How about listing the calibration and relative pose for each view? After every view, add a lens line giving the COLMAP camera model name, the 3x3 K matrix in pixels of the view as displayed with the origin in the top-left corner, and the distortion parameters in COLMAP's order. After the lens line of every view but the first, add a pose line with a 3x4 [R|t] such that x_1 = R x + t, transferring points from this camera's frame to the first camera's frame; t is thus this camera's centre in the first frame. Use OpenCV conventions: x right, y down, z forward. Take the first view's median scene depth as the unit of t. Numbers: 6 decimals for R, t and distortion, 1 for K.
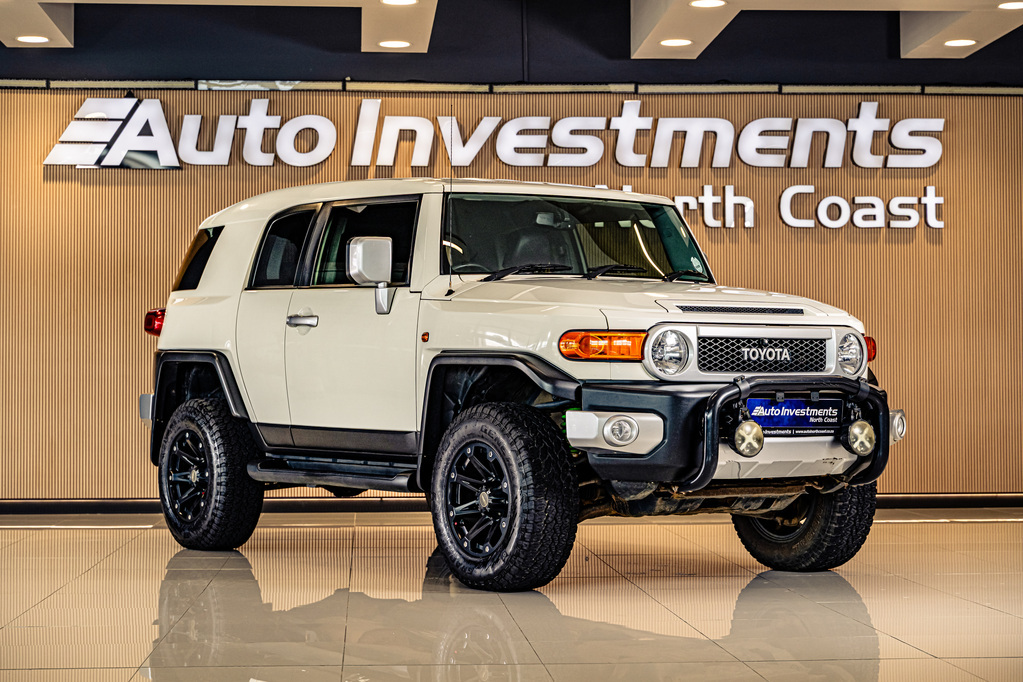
lens RADIAL K [[2156.7, 0, 511.5], [0, 2156.7, 341.0], [0, 0, 1]] dist [-0.004963, 0.011273]
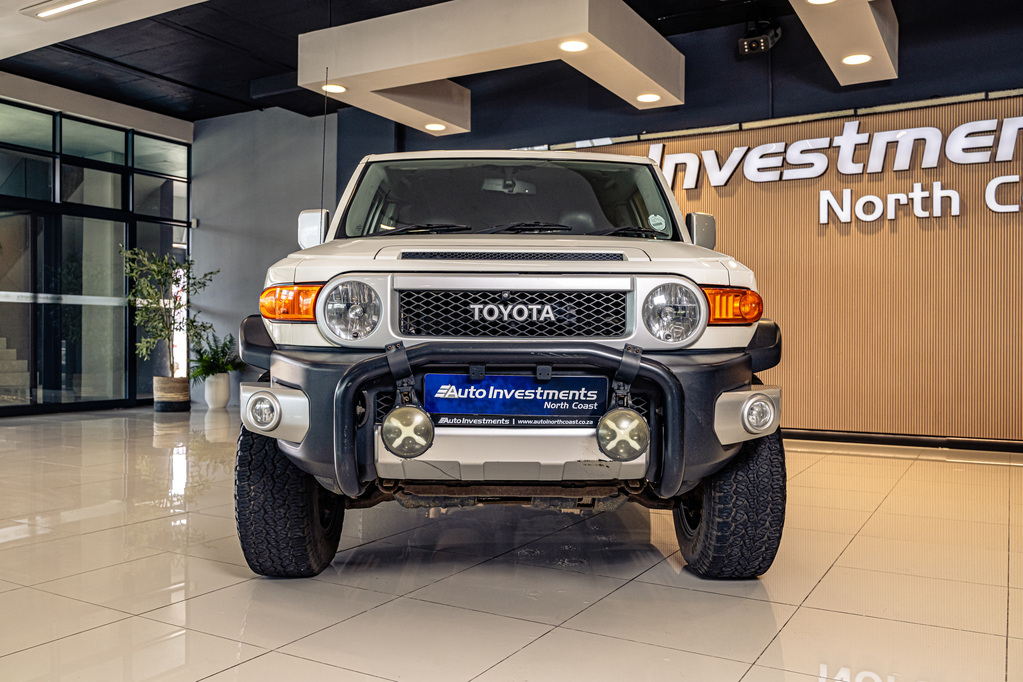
lens RADIAL K [[863.8, 0, 511.5], [0, 863.8, 341.0], [0, 0, 1]] dist [0.001963, 0.001997]
pose [[0.830941, 0.007757, -0.556307, 0.176211], [0.004808, 0.999765, 0.021123, 0.005985], [0.556340, -0.020227, 0.830708, 0.469703]]
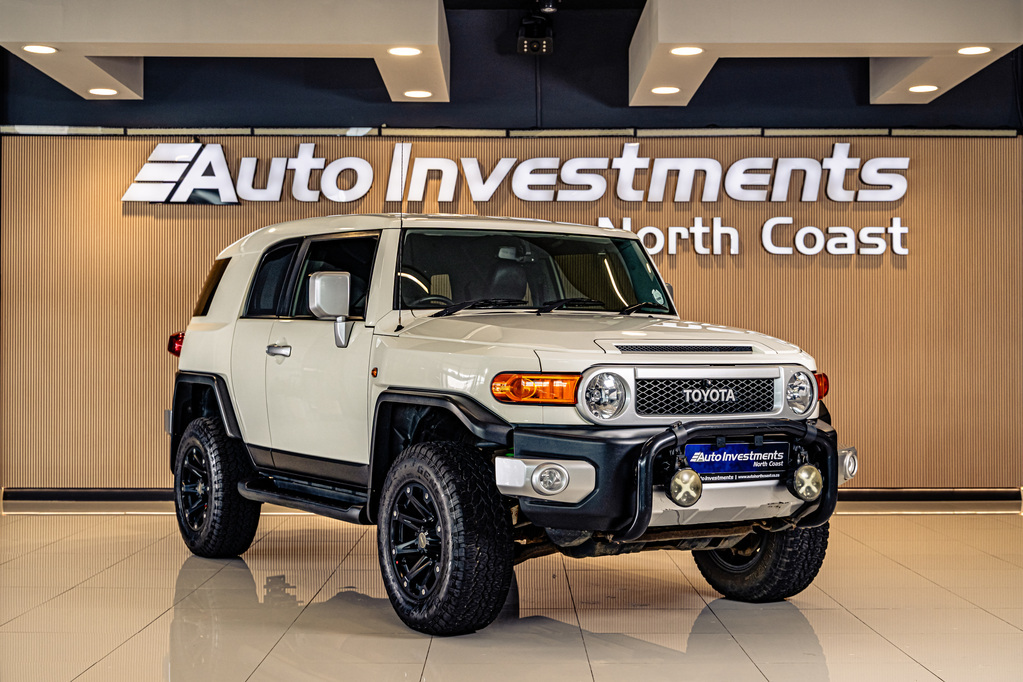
lens RADIAL K [[1517.9, 0, 512.5], [0, 1517.9, 356.6], [0, 0, 1]] dist [-0.000217, 0.029908]
pose [[0.997930, 0.003307, -0.064218, 0.045701], [-0.001904, 0.999758, 0.021904, -0.016310], [0.064275, -0.021736, 0.997695, 0.194674]]
